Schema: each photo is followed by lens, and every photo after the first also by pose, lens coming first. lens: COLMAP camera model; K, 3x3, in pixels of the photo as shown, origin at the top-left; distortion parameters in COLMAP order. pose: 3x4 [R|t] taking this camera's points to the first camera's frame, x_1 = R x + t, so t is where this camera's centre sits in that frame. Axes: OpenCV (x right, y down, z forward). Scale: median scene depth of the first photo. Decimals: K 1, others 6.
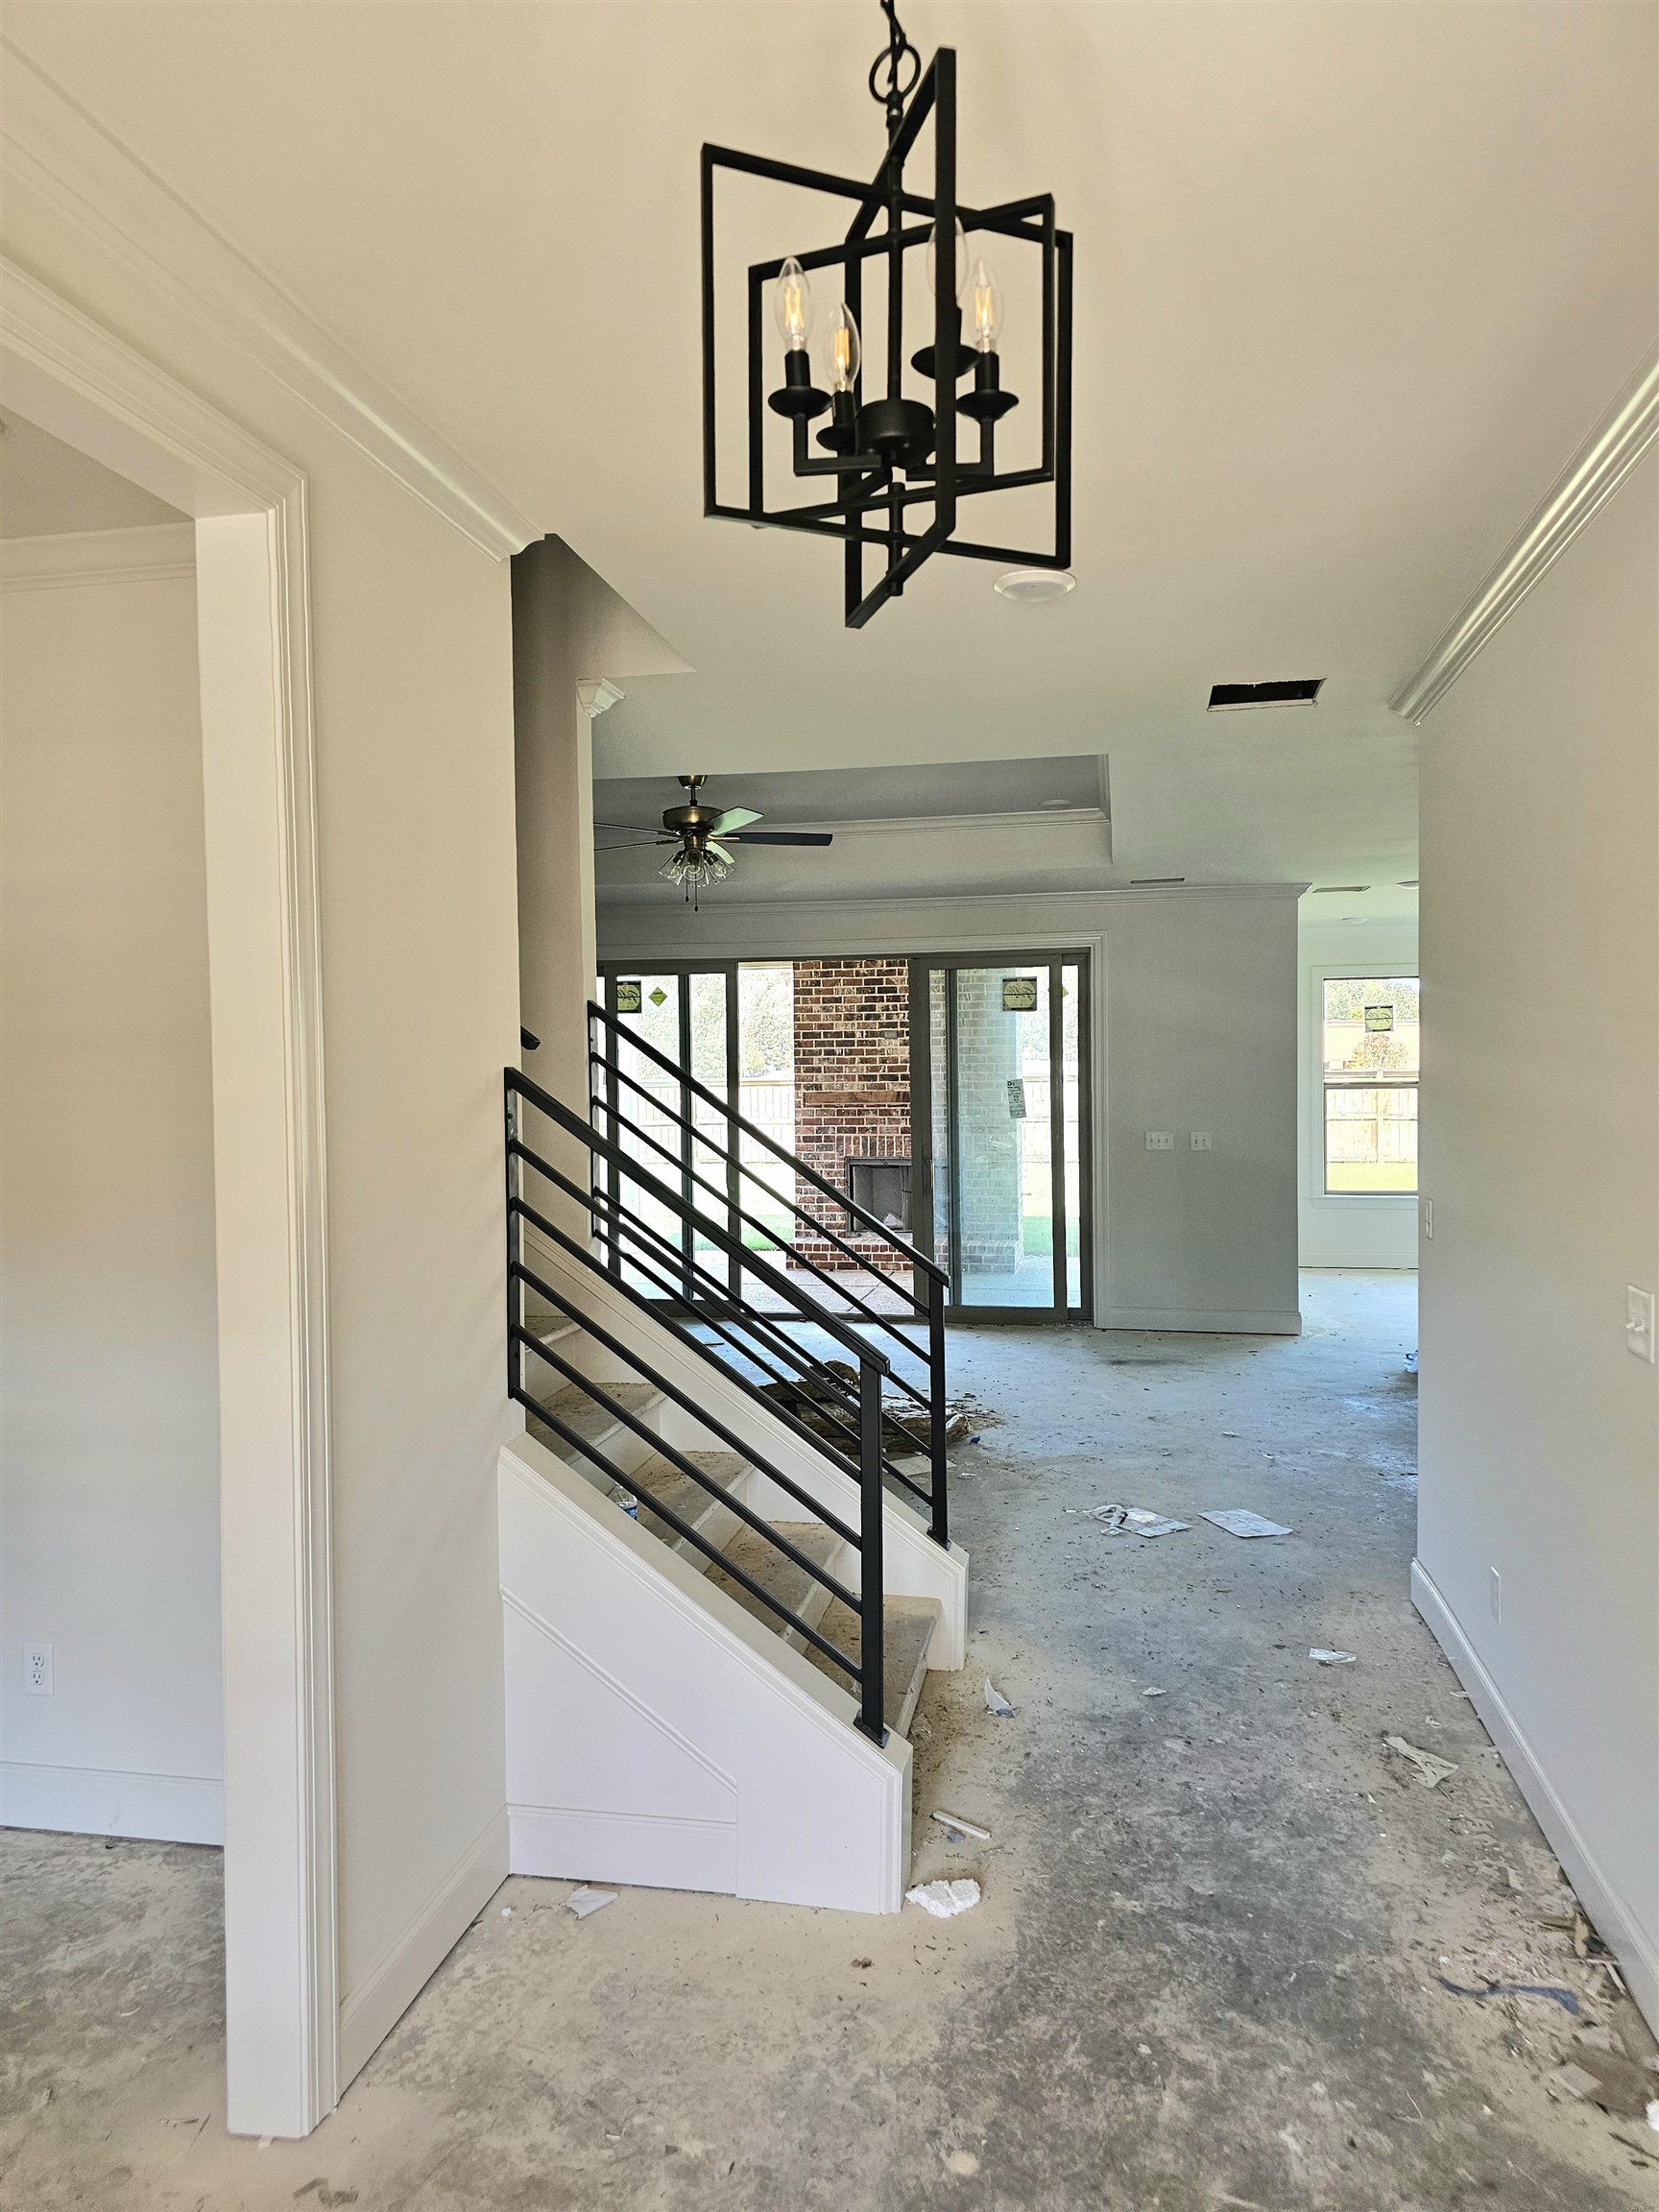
lens RADIAL K [[1463.7, 0, 828.3], [0, 1463.7, 1109.7], [0, 0, 1]] dist [0.045664, -0.043111]
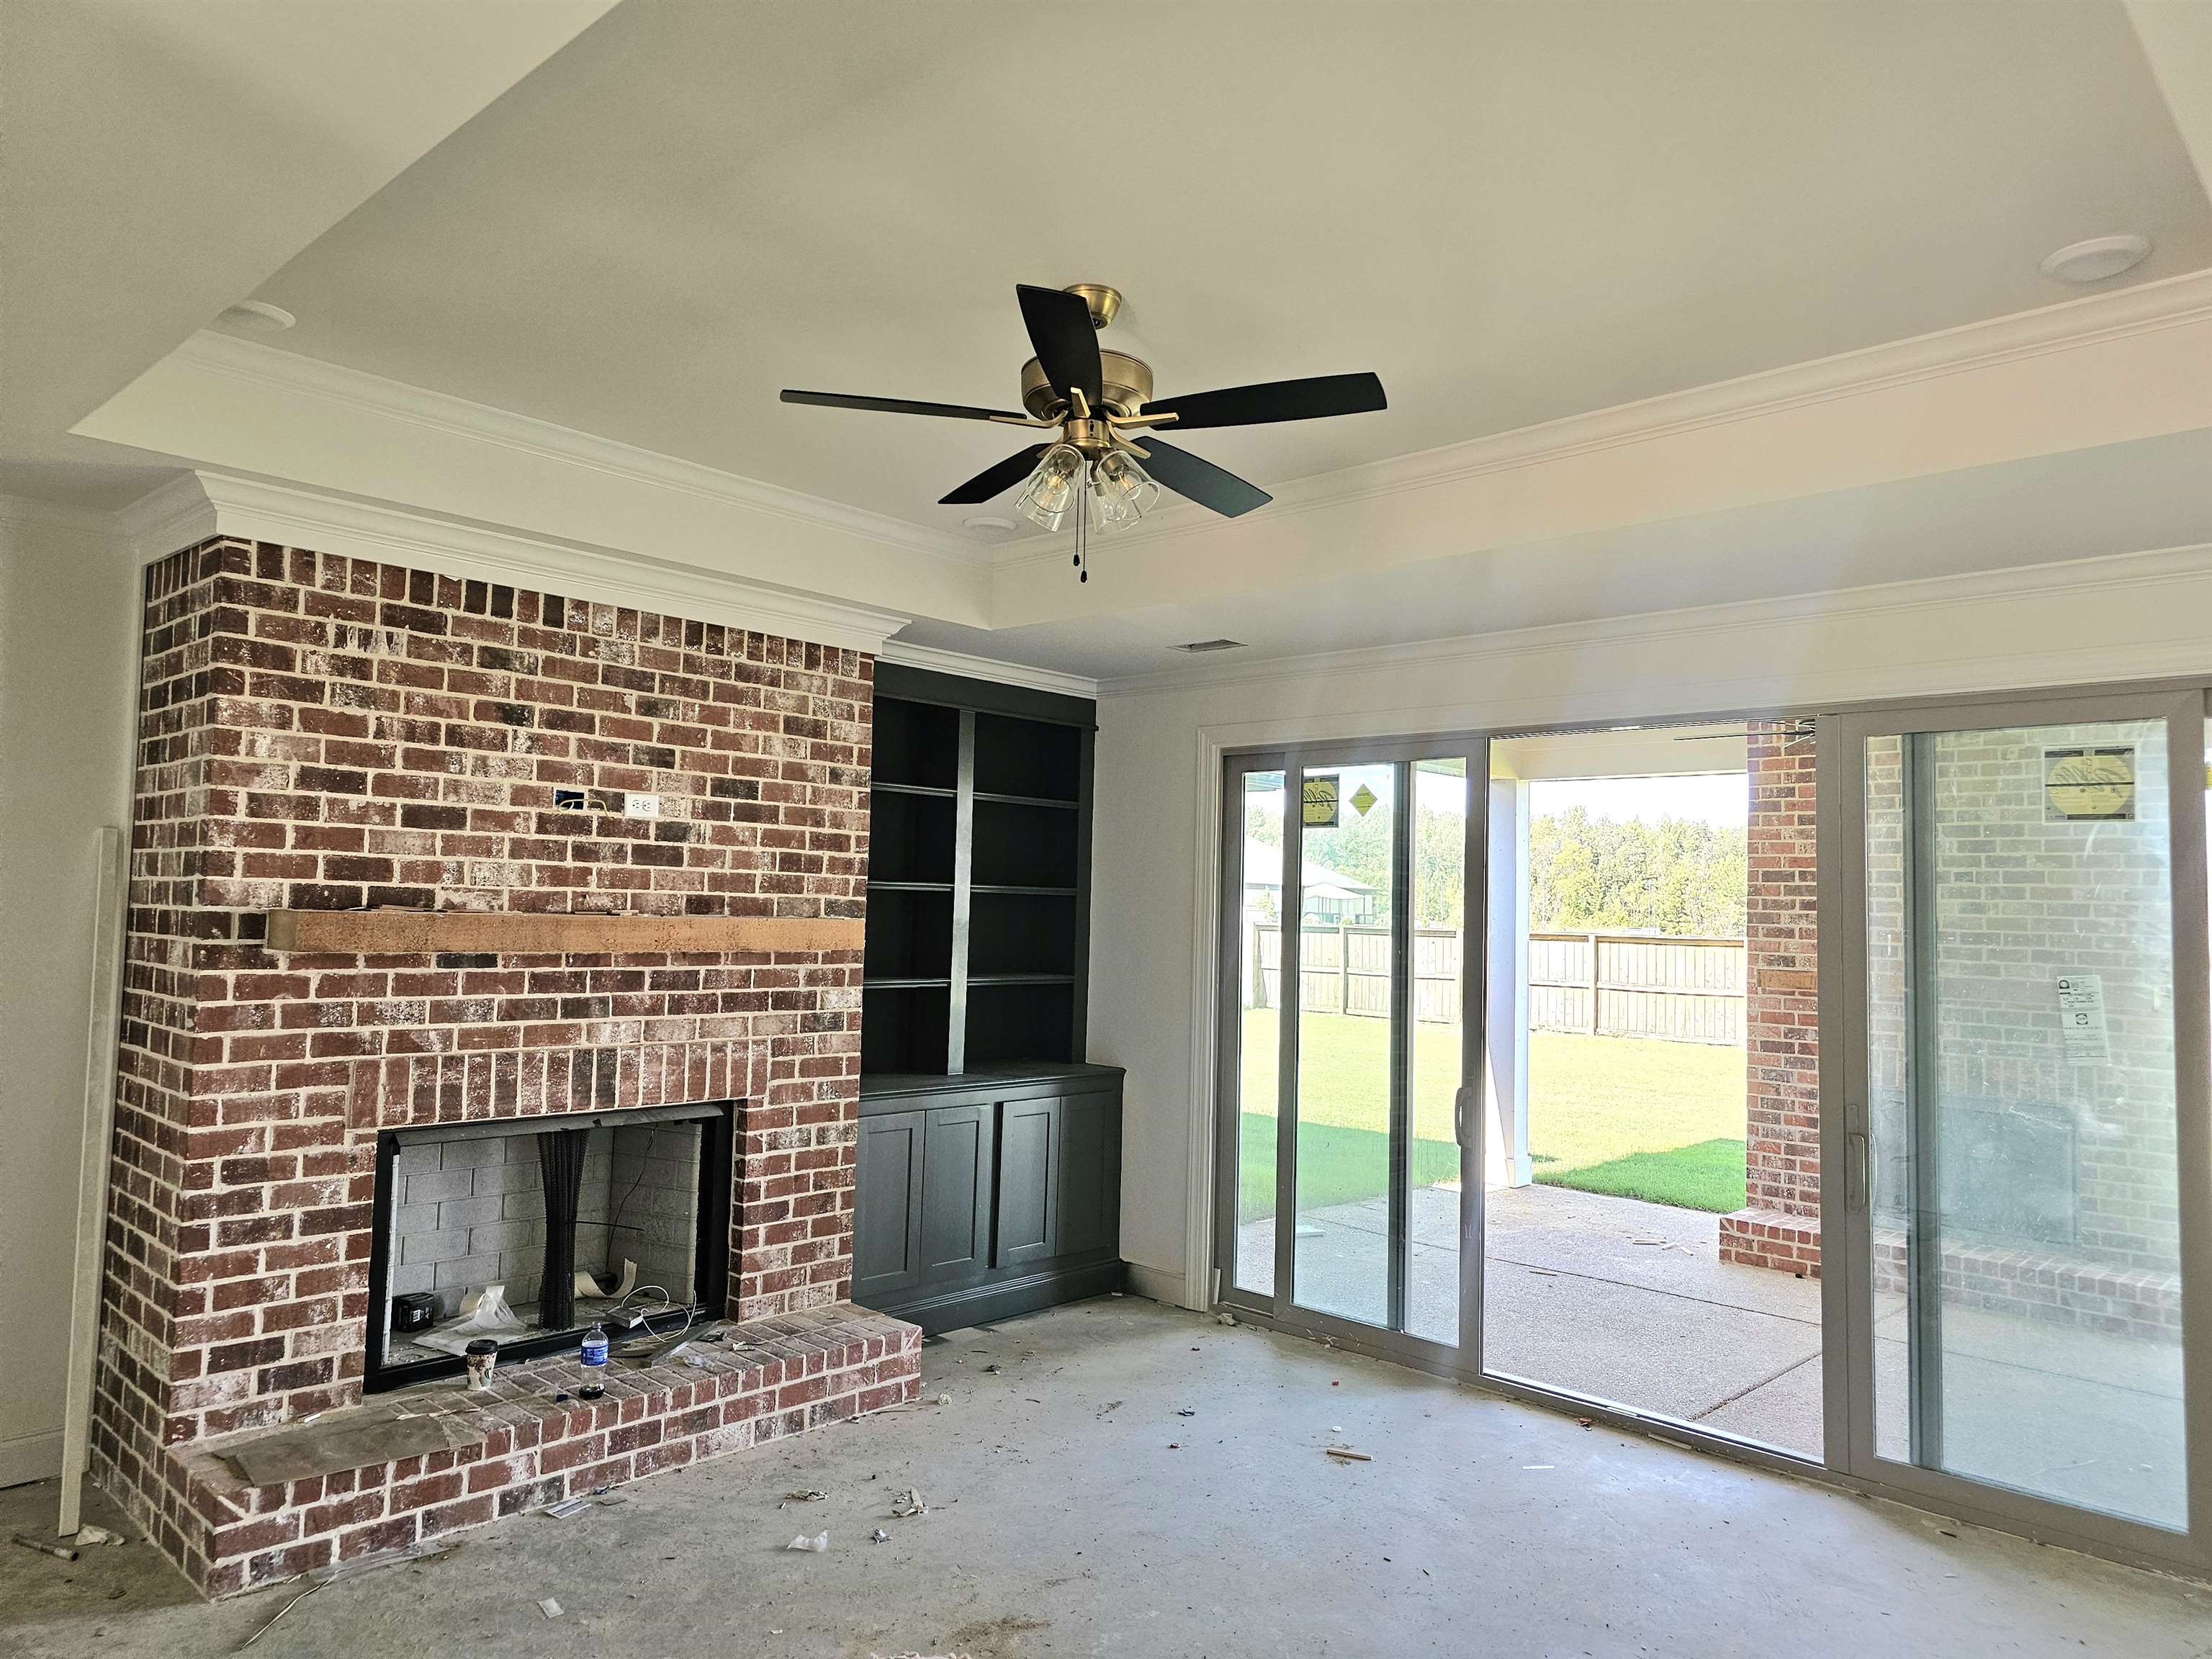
lens RADIAL K [[1463.7, 0, 1113.6], [0, 1463.7, 829.6], [0, 0, 1]] dist [0.045664, -0.043111]
pose [[0.841939, 0.002851, -0.539566, 0.087547], [-0.047751, 0.996456, -0.069246, -0.014258], [0.537456, 0.084065, 0.839091, 0.329836]]
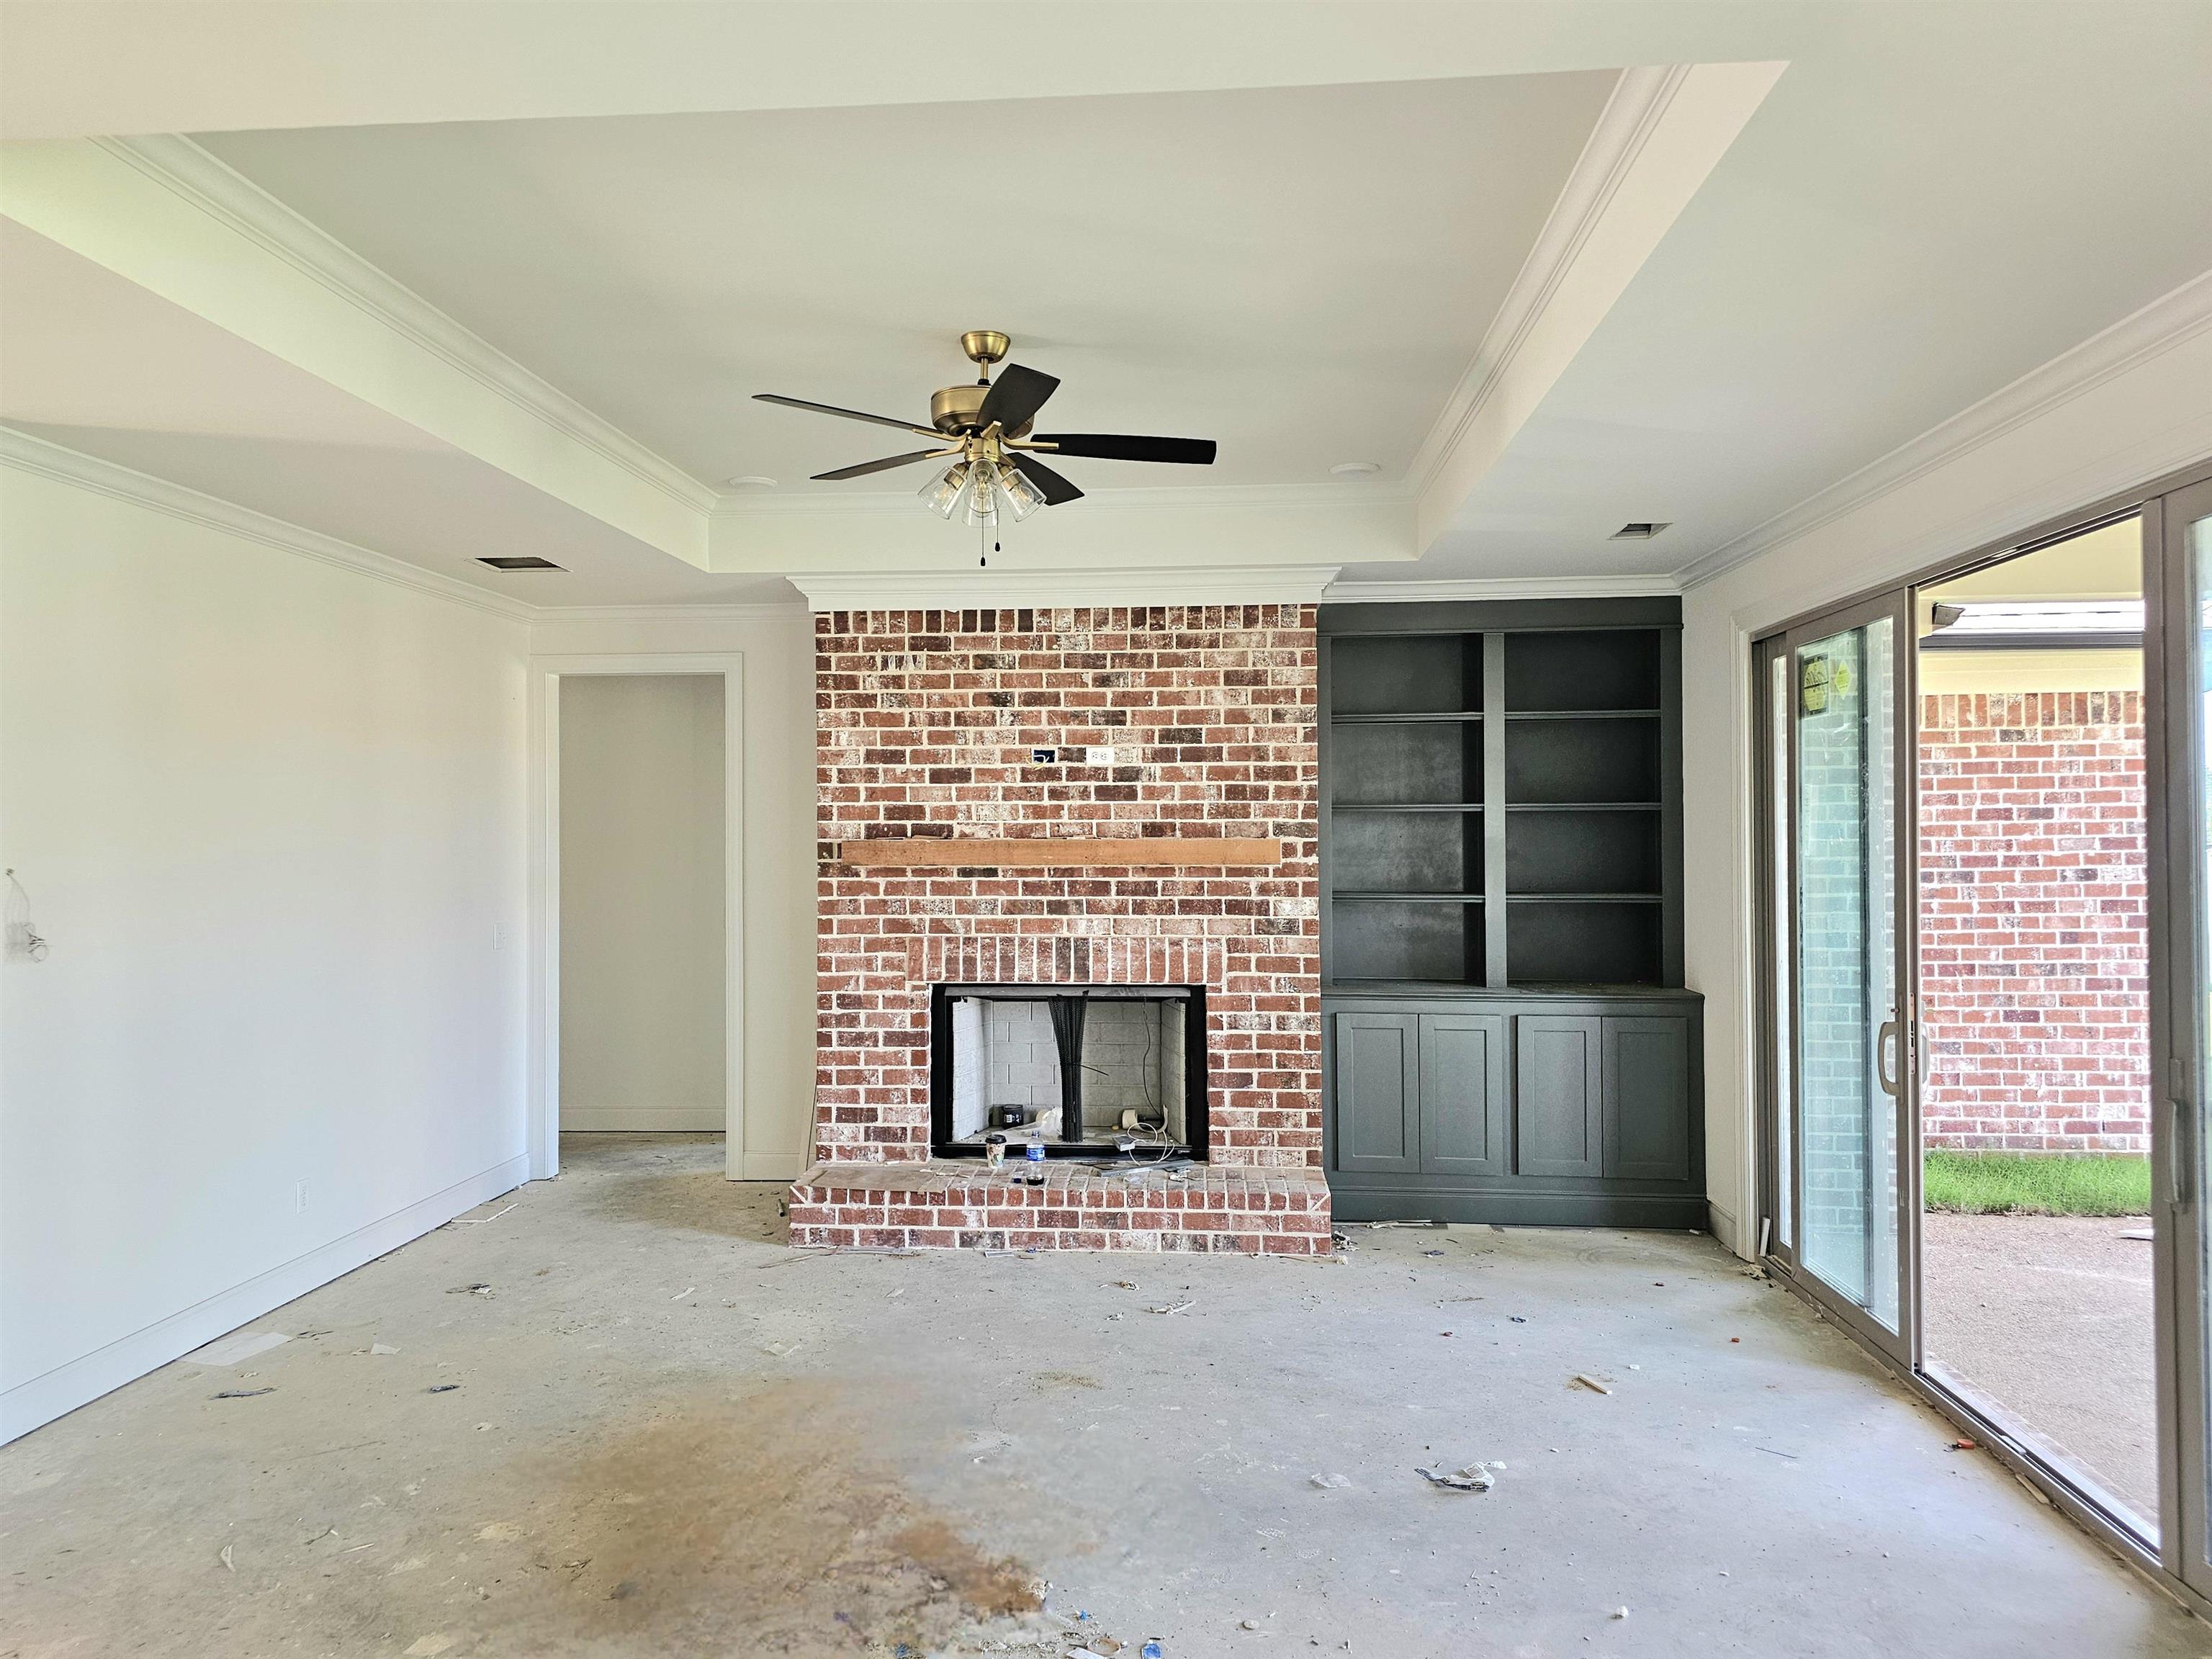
lens RADIAL K [[1463.7, 0, 1108.7], [0, 1463.7, 811.0], [0, 0, 1]] dist [0.045664, -0.043111]
pose [[0.116152, -0.011372, -0.993166, 0.260501], [-0.019854, 0.999708, -0.013769, -0.015233], [0.993033, 0.021318, 0.115892, 0.513879]]
